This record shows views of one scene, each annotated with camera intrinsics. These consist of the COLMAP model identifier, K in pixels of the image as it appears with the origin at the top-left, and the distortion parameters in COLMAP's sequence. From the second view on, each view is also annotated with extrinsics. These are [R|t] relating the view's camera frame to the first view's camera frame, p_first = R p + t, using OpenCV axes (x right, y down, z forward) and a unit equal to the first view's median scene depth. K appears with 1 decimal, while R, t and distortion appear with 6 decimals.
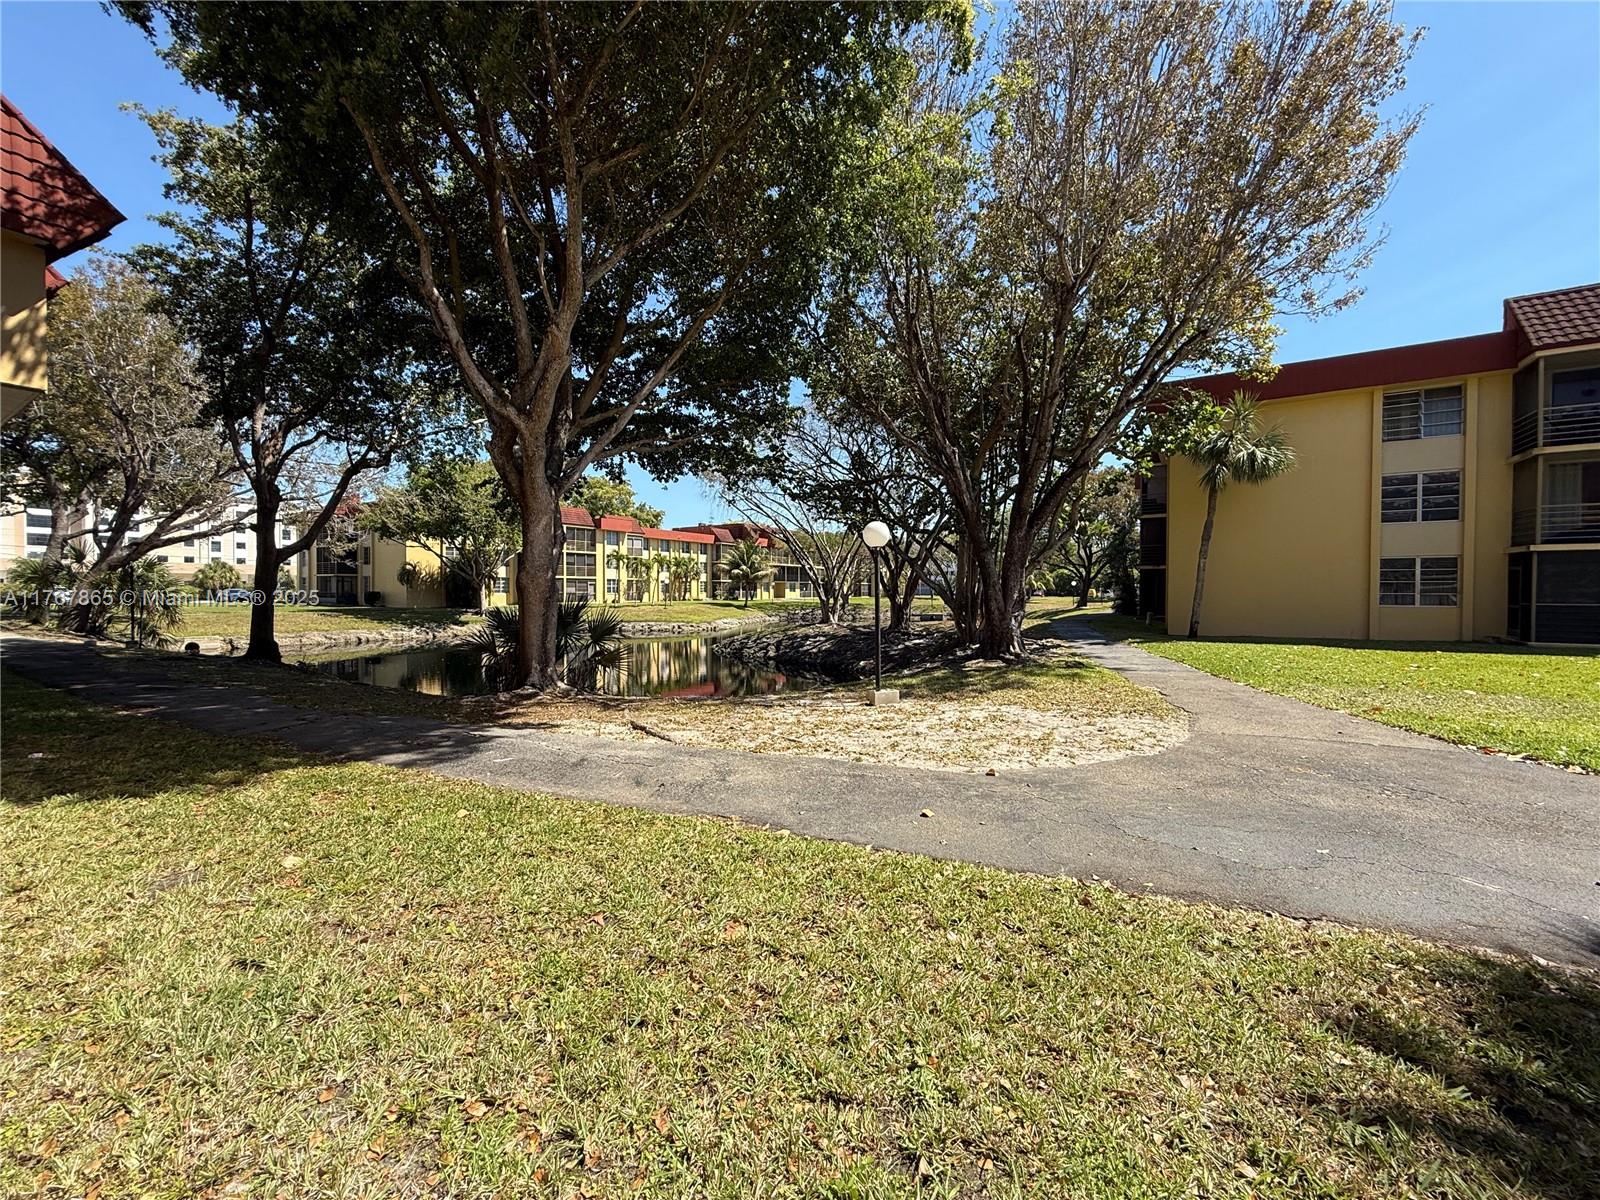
lens RADIAL K [[631.1, 0, 800.4], [0, 631.1, 603.3], [0, 0, 1]] dist [-0.003639, 0.000070]
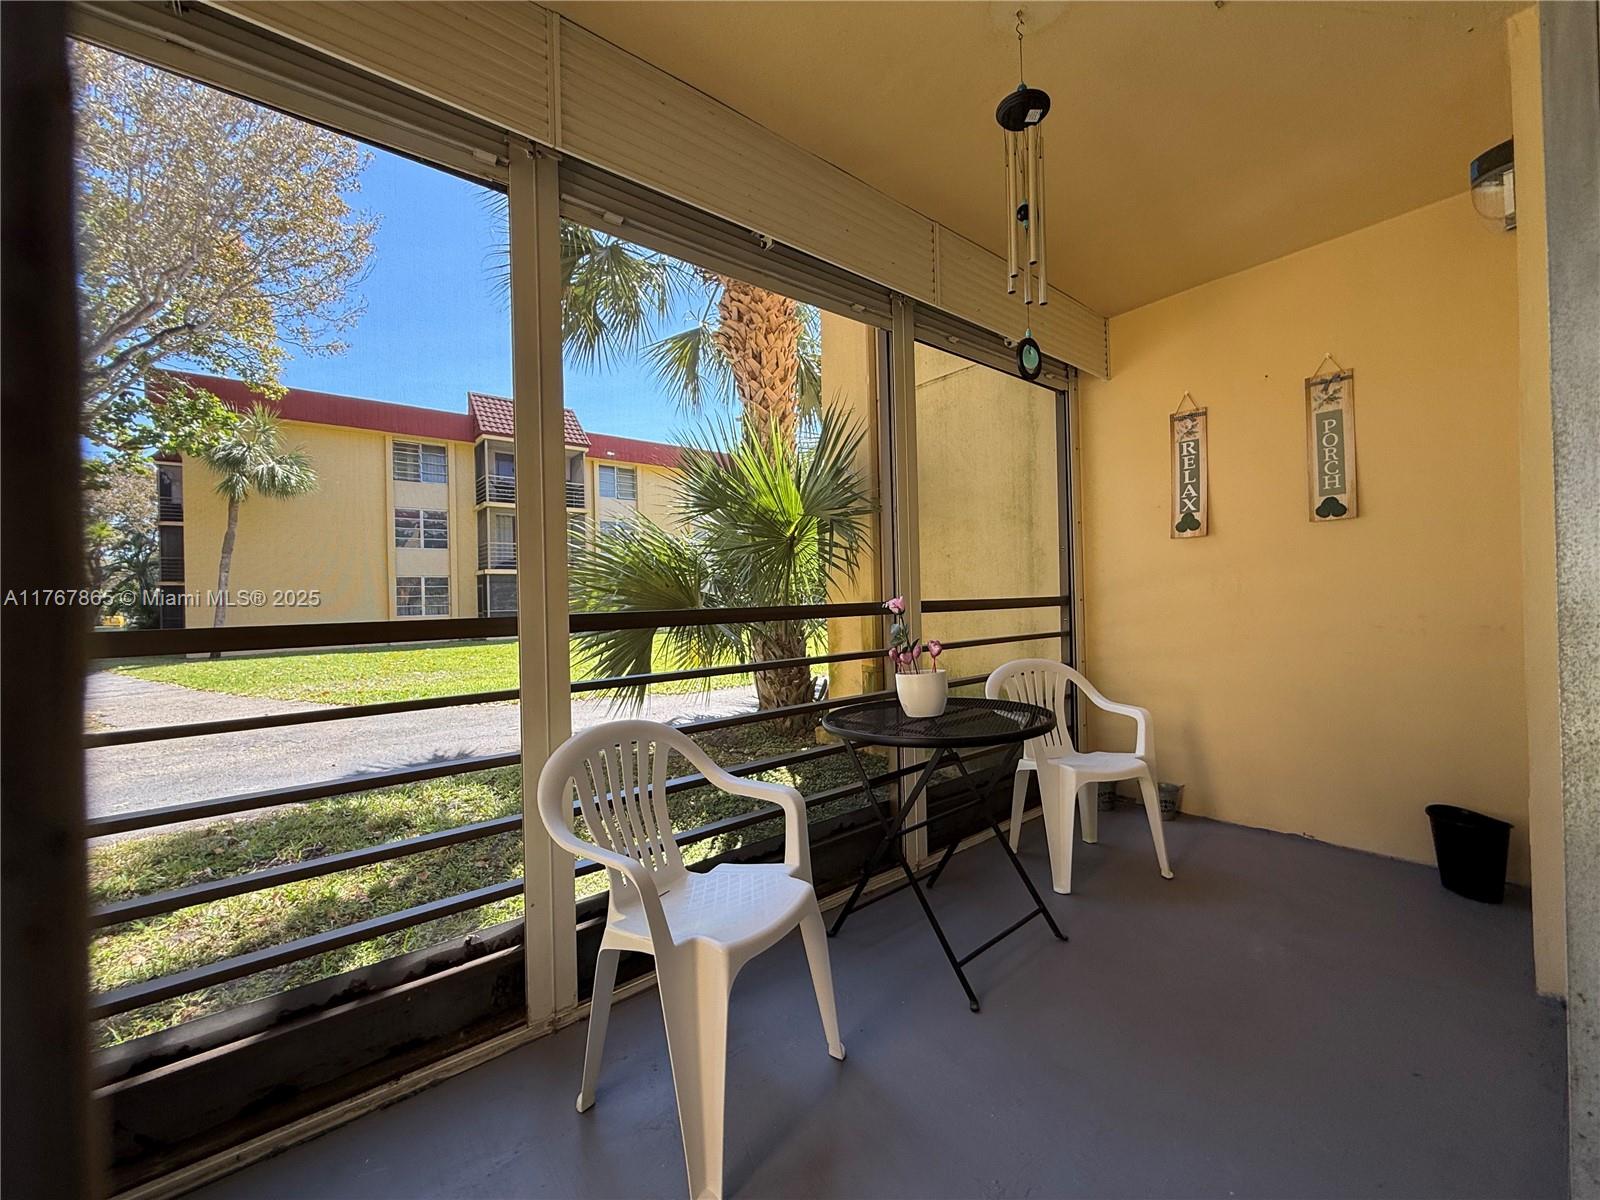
lens RADIAL K [[631.1, 0, 797.1], [0, 631.1, 602.0], [0, 0, 1]] dist [-0.003639, 0.000070]
pose [[0.319849, -0.007879, 0.947436, 0.033035], [0.046290, 0.998901, -0.007320, 0.020407], [-0.946337, 0.046198, 0.319863, -0.102686]]
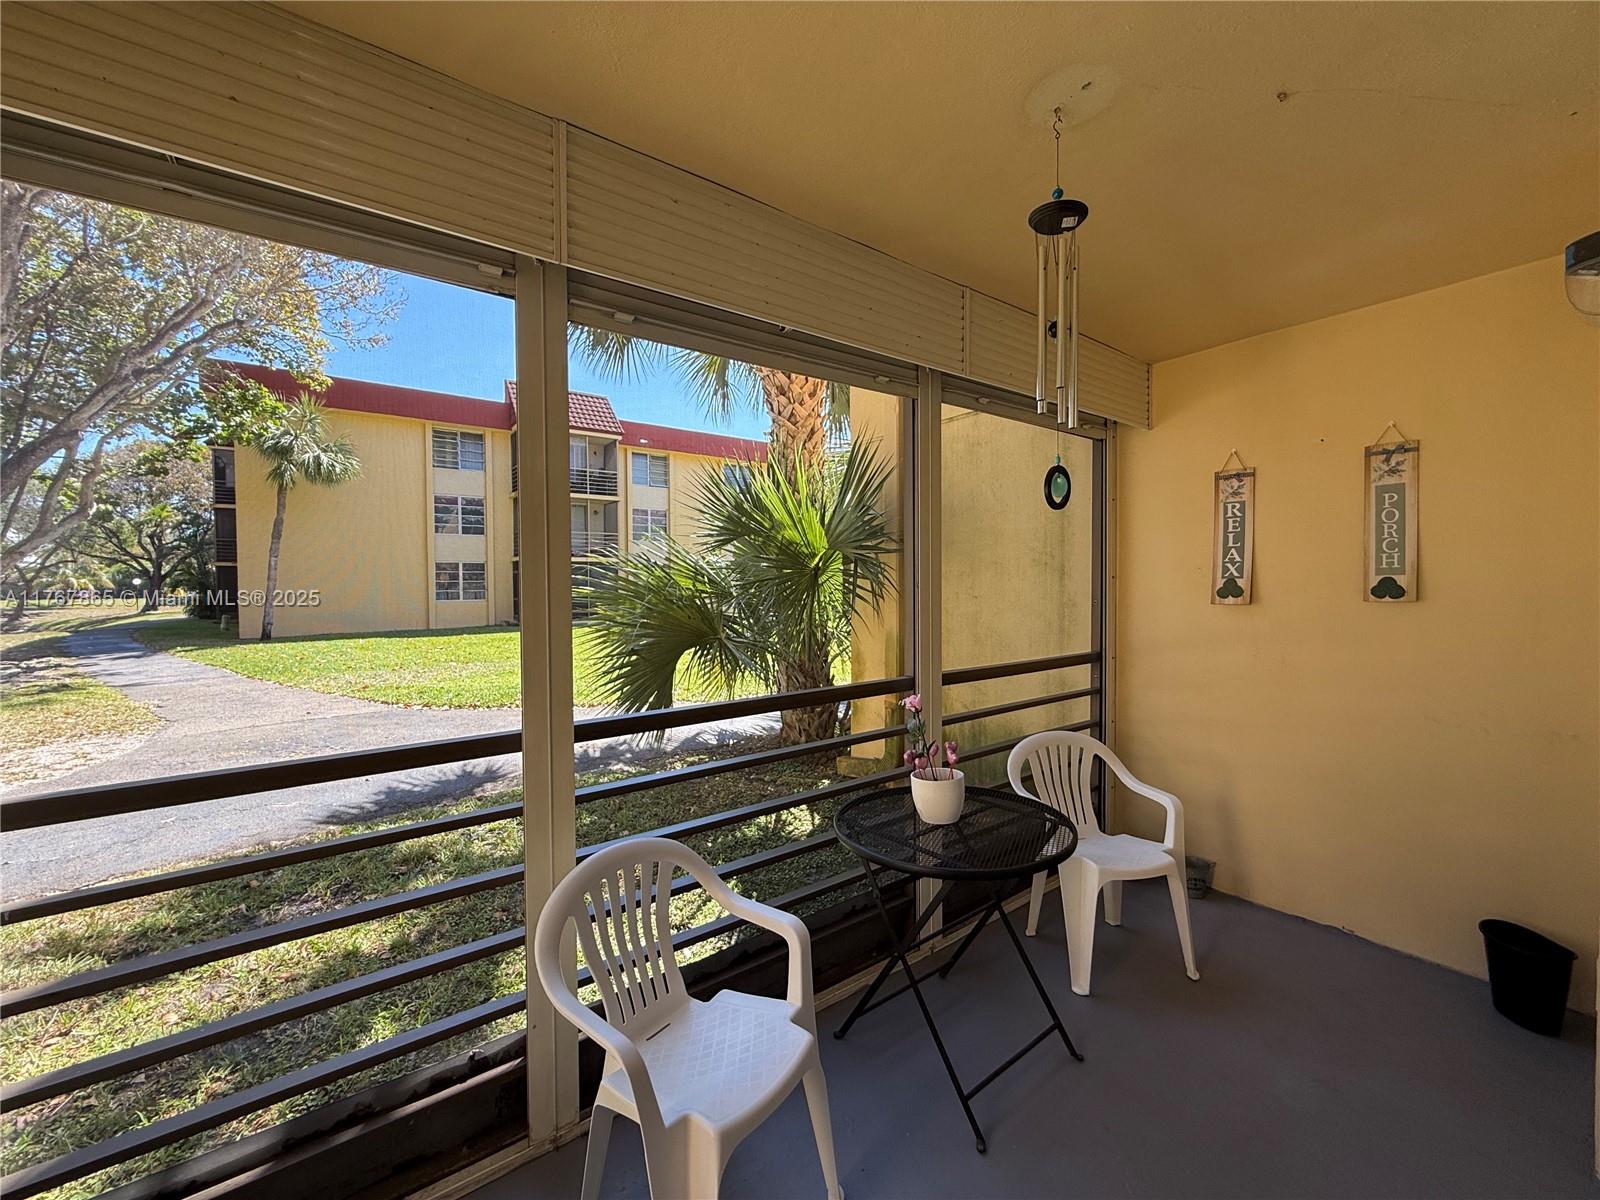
lens RADIAL K [[631.1, 0, 797.6], [0, 631.1, 600.2], [0, 0, 1]] dist [-0.003639, 0.000070]
pose [[0.365224, -0.026839, 0.930533, 0.037676], [0.027694, 0.999455, 0.017957, -0.000138], [-0.930508, 0.019212, 0.365768, -0.105039]]
